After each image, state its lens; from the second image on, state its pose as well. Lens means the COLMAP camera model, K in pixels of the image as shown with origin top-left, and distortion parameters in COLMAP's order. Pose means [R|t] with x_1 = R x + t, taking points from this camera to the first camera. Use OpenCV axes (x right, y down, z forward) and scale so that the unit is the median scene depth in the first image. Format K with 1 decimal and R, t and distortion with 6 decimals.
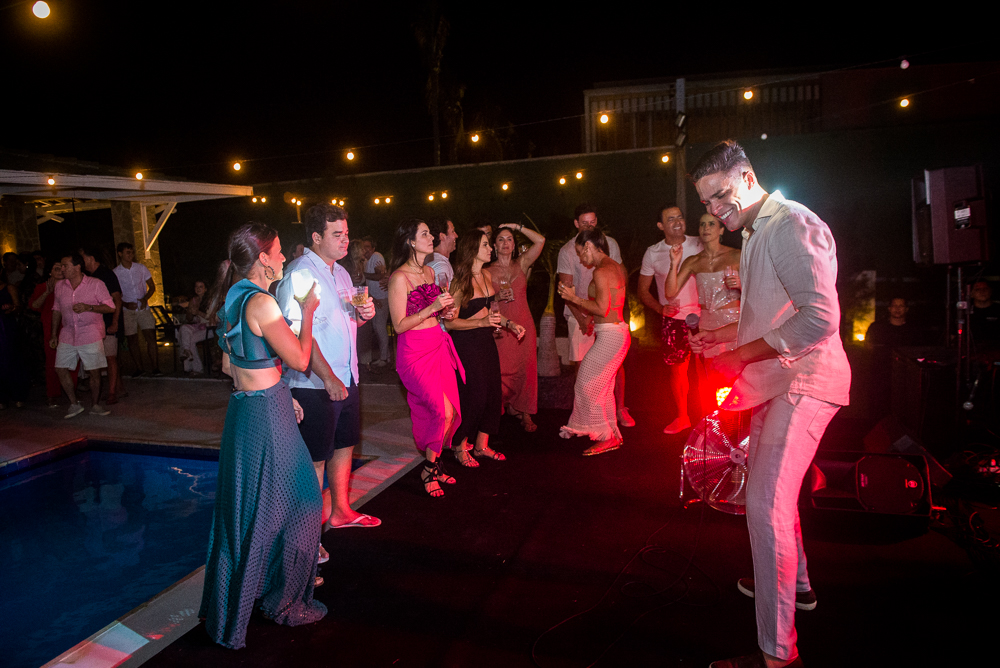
lens RADIAL K [[685.8, 0, 500.0], [0, 685.8, 334.0], [0, 0, 1]] dist [-0.041081, -0.001746]
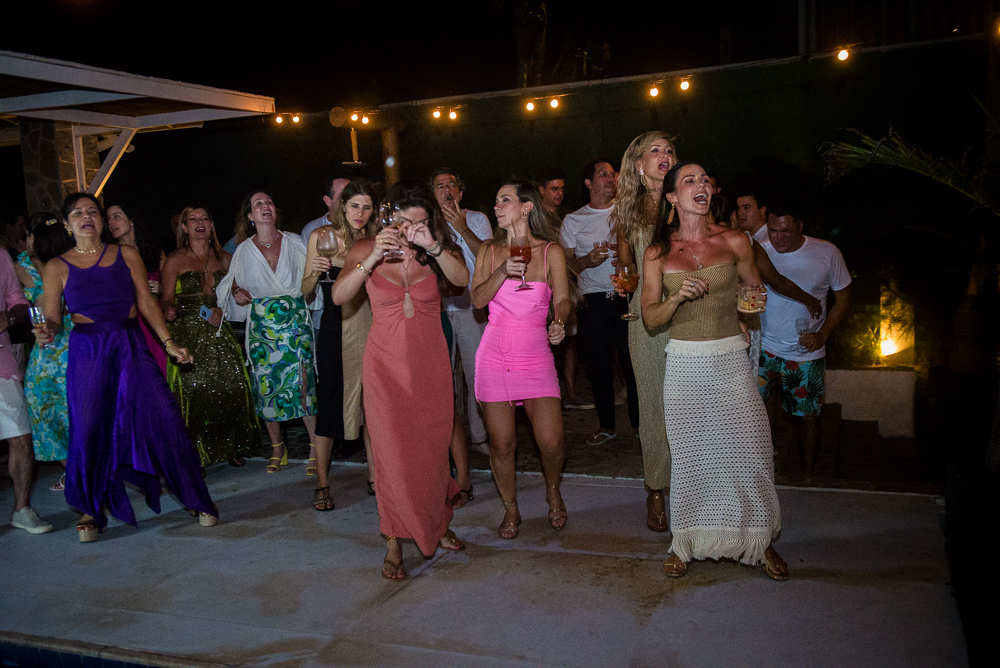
lens RADIAL K [[944.1, 0, 500.0], [0, 944.1, 334.0], [0, 0, 1]] dist [0.033255, 0.007919]
pose [[0.998258, 0.000376, -0.058998, -0.218688], [-0.001567, 0.999796, -0.020139, -0.011354], [0.058978, 0.020197, 0.998055, 0.394073]]
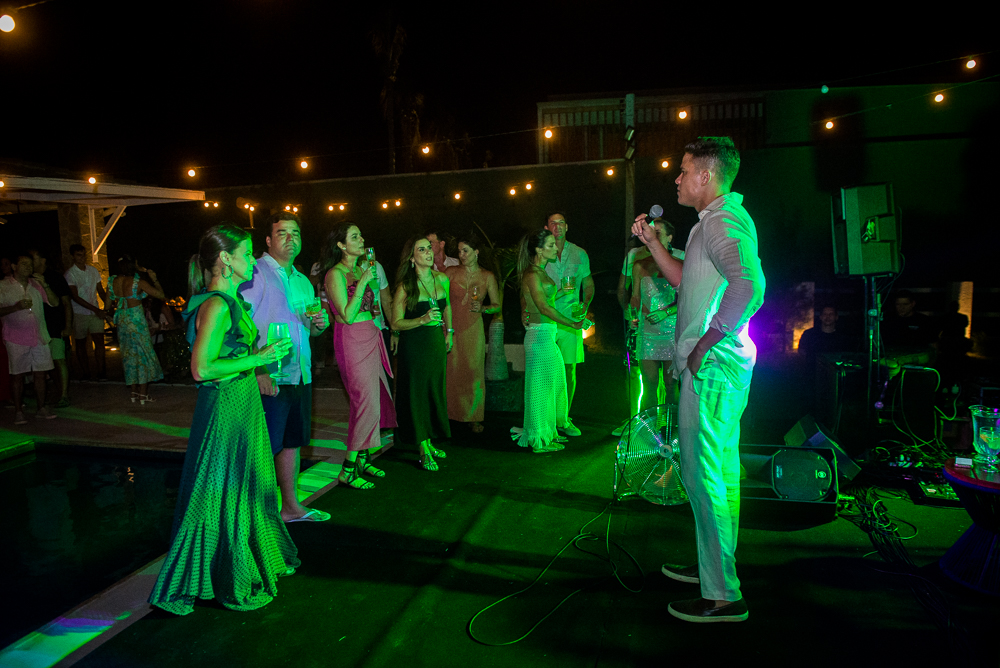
lens RADIAL K [[685.8, 0, 500.0], [0, 685.8, 334.0], [0, 0, 1]] dist [-0.041081, -0.001746]
pose [[0.997882, 0.005765, 0.064788, 0.007907], [-0.004958, 0.999908, -0.012622, 0.004902], [-0.064855, 0.012274, 0.997819, -0.030298]]
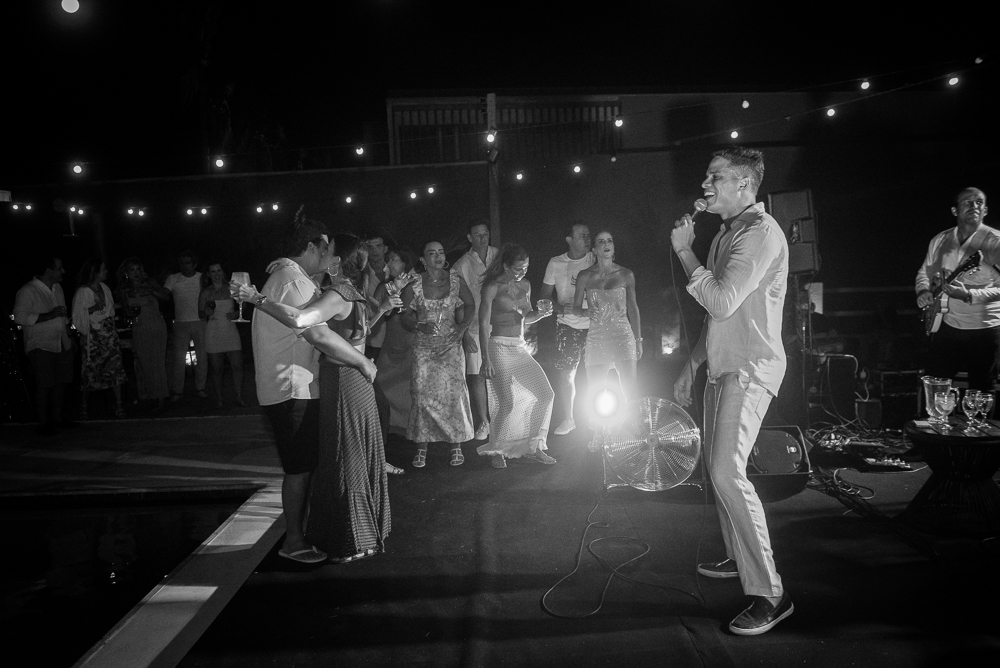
lens RADIAL K [[765.2, 0, 500.0], [0, 765.2, 334.0], [0, 0, 1]] dist [-0.015083, 0.000825]
pose [[0.952342, -0.027183, 0.303820, -0.138474], [0.039438, 0.998634, -0.034269, 0.017831], [-0.302474, 0.044618, 0.952113, -0.075247]]
